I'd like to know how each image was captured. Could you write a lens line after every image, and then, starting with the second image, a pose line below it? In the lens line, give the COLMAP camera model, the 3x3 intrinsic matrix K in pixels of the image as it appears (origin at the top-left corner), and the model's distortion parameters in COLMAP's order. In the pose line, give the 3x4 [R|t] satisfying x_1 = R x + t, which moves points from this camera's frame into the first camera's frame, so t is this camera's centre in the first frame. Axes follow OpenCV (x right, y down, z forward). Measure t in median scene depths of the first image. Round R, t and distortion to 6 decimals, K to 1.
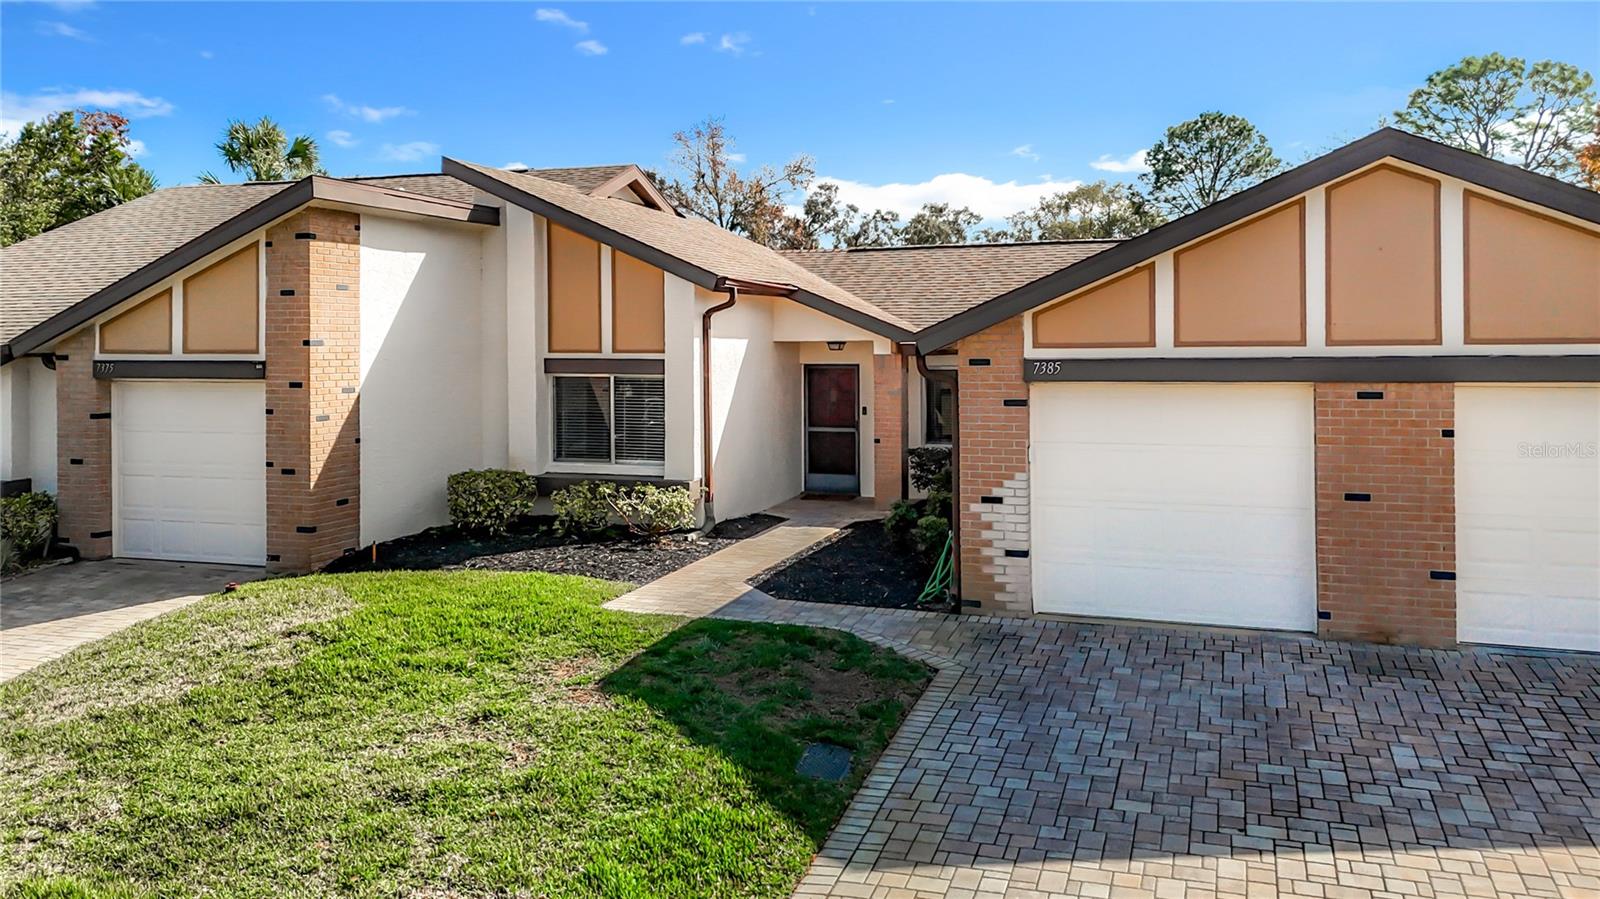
lens RADIAL K [[1255.3, 0, 805.4], [0, 1255.3, 348.7], [0, 0, 1]] dist [0.042285, -0.014806]
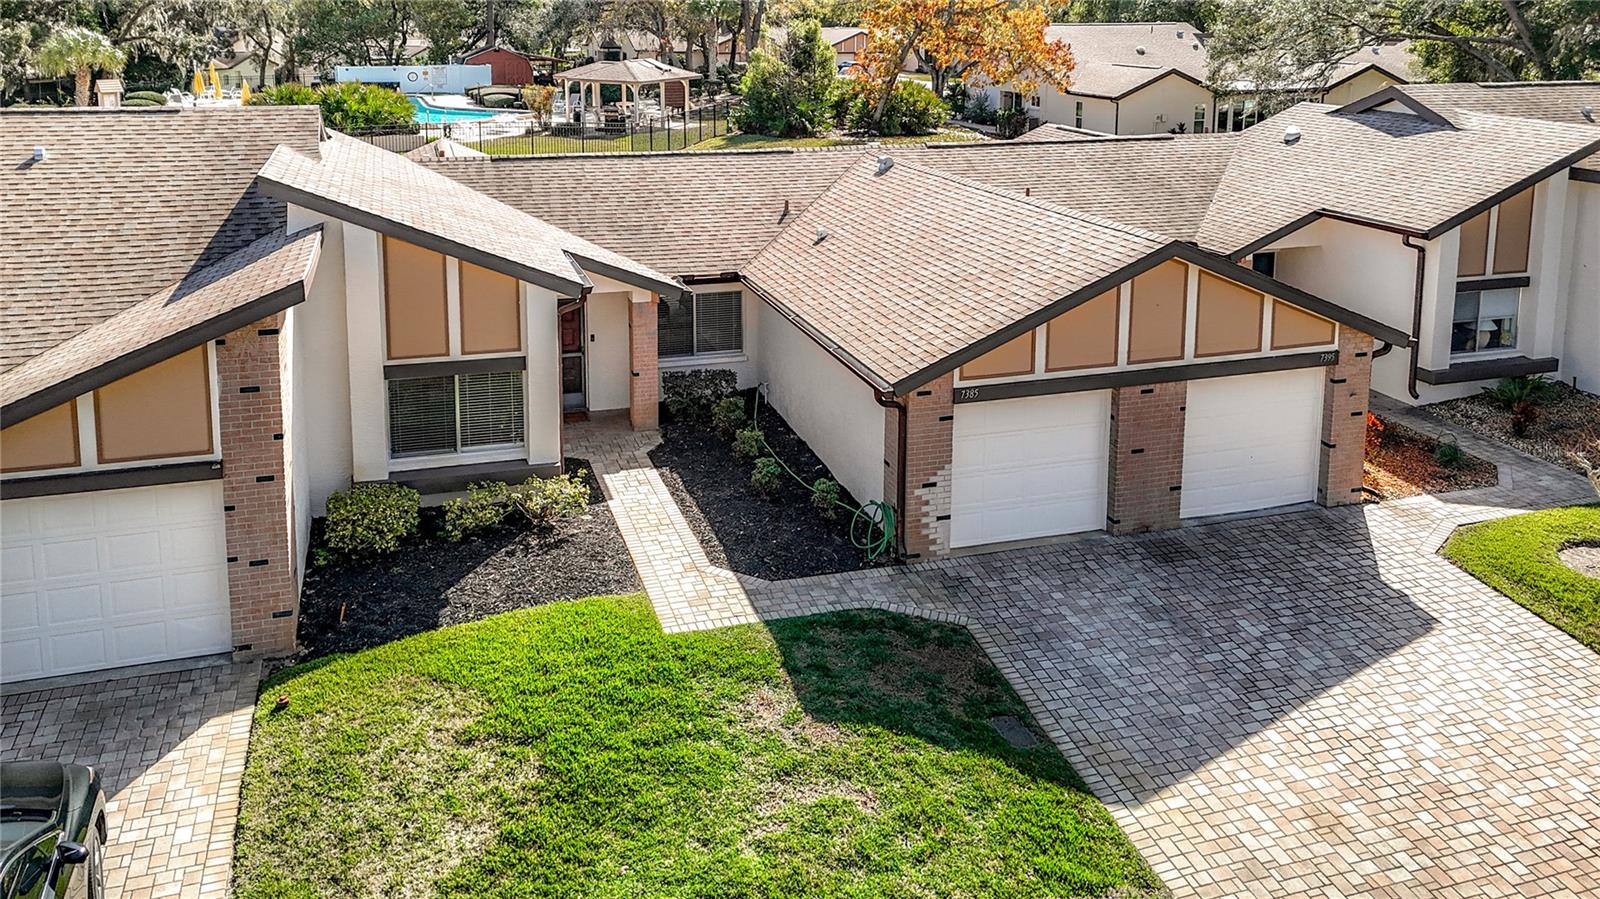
lens RADIAL K [[1244.9, 0, 816.0], [0, 1244.9, 249.9], [0, 0, 1]] dist [0.037805, -0.017976]
pose [[0.799983, -0.103415, 0.591044, -0.753876], [-0.003862, 0.984128, 0.177420, -0.387259], [-0.600010, -0.144216, 0.786886, 0.013509]]
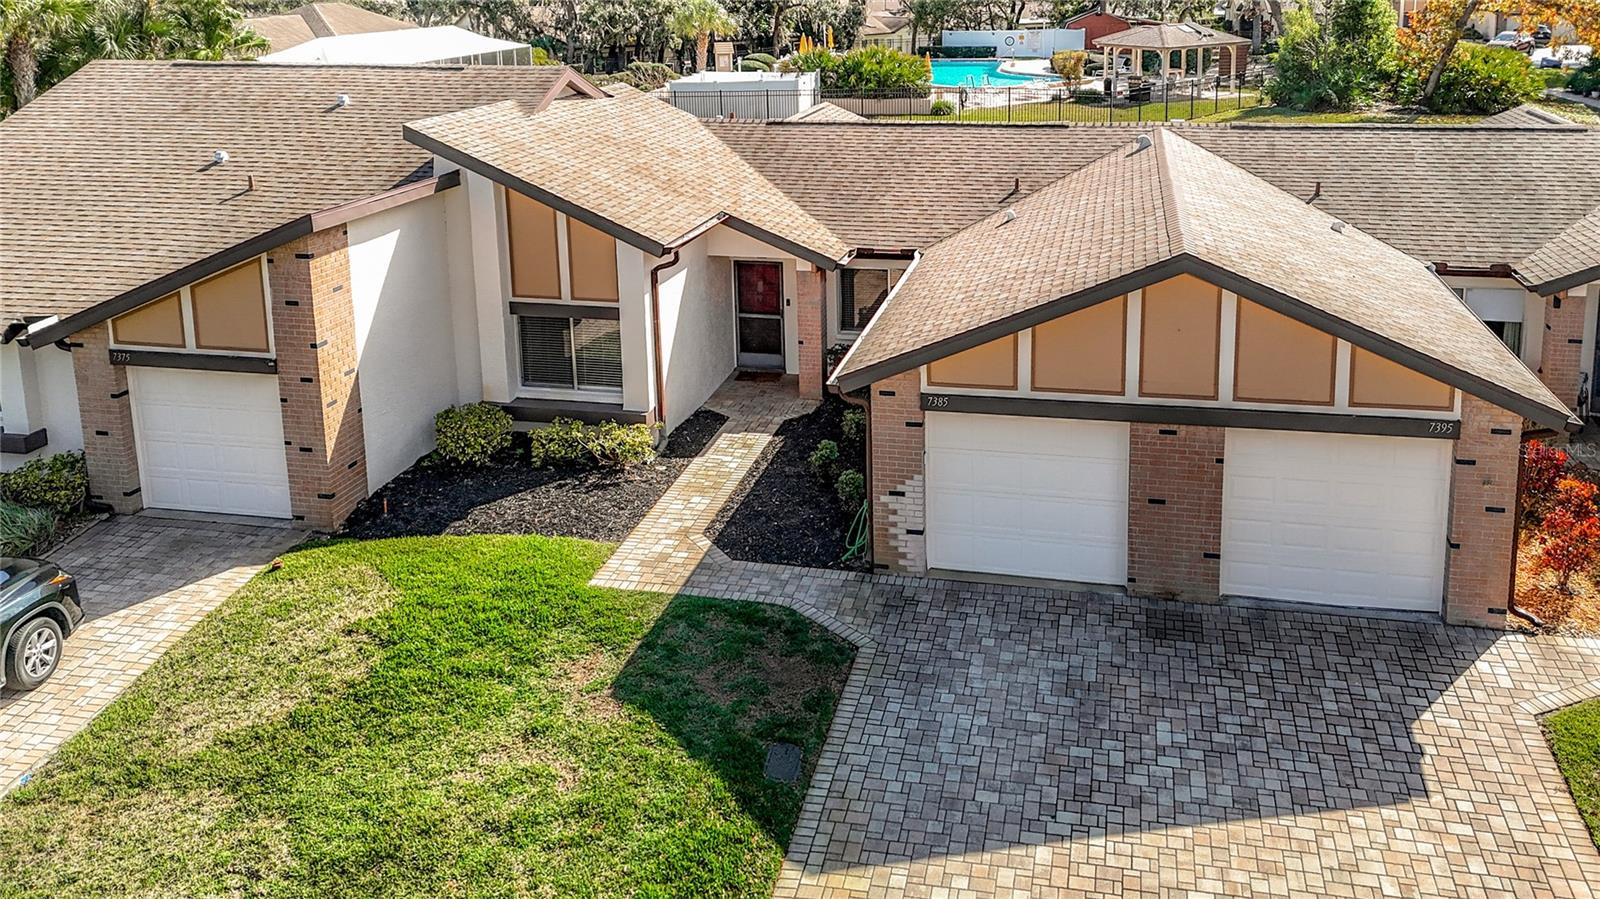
lens RADIAL K [[1288.8, 0, 869.7], [0, 1288.8, 224.7], [0, 0, 1]] dist [0.038935, -0.014345]
pose [[0.991913, -0.031530, 0.122938, -0.036262], [0.007999, 0.982255, 0.187380, -0.408410], [-0.126665, -0.184882, 0.974564, -0.257654]]
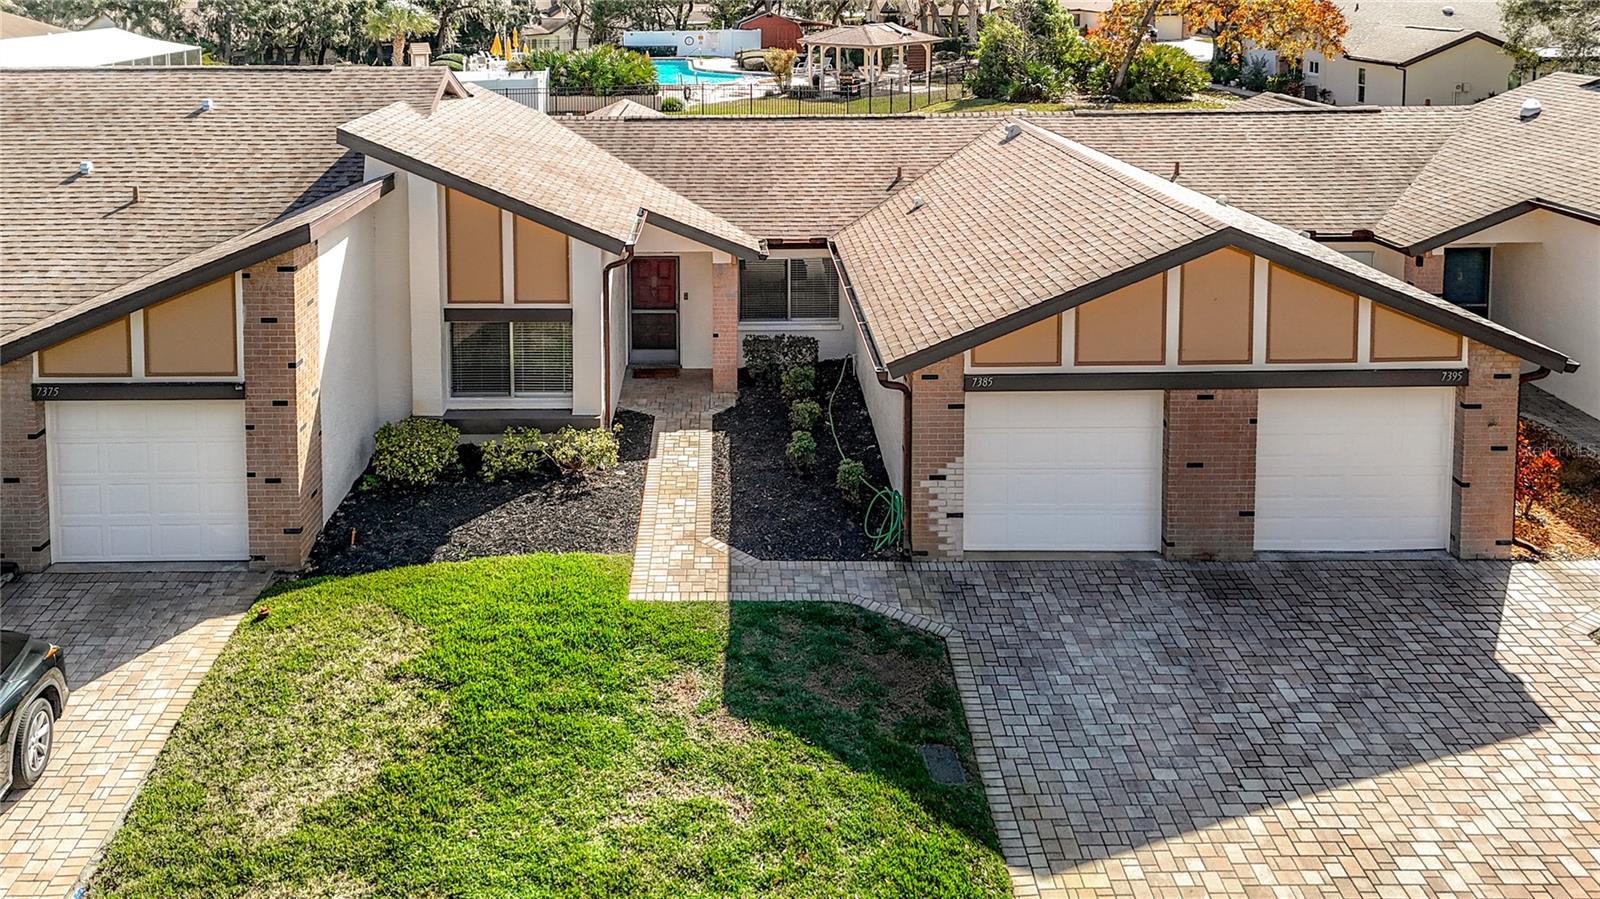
lens RADIAL K [[1241.4, 0, 741.9], [0, 1241.4, 146.8], [0, 0, 1]] dist [0.027226, -0.005285]
pose [[0.944858, -0.046116, 0.324217, -0.447354], [0.005943, 0.992287, 0.123822, -0.381865], [-0.327426, -0.115068, 0.937844, -0.105939]]
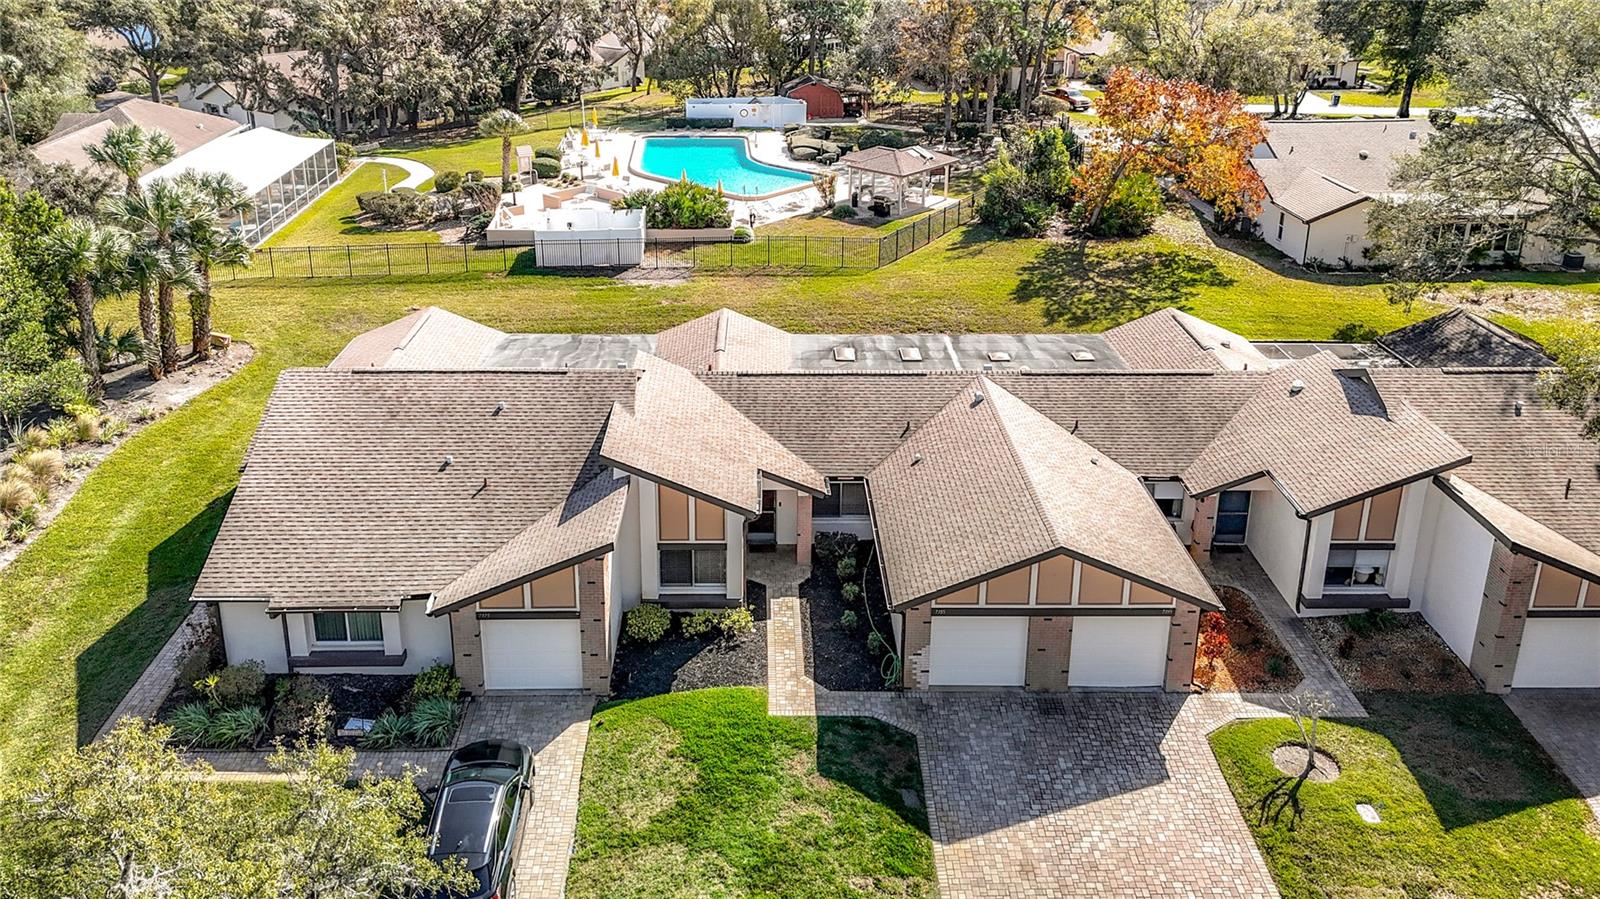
lens RADIAL K [[1237.4, 0, 783.4], [0, 1237.4, 339.4], [0, 0, 1]] dist [0.036427, -0.013266]
pose [[0.942324, -0.109039, 0.316442, -0.886889], [-0.002740, 0.942901, 0.333062, -1.400723], [-0.334690, -0.314720, 0.888220, -1.048171]]
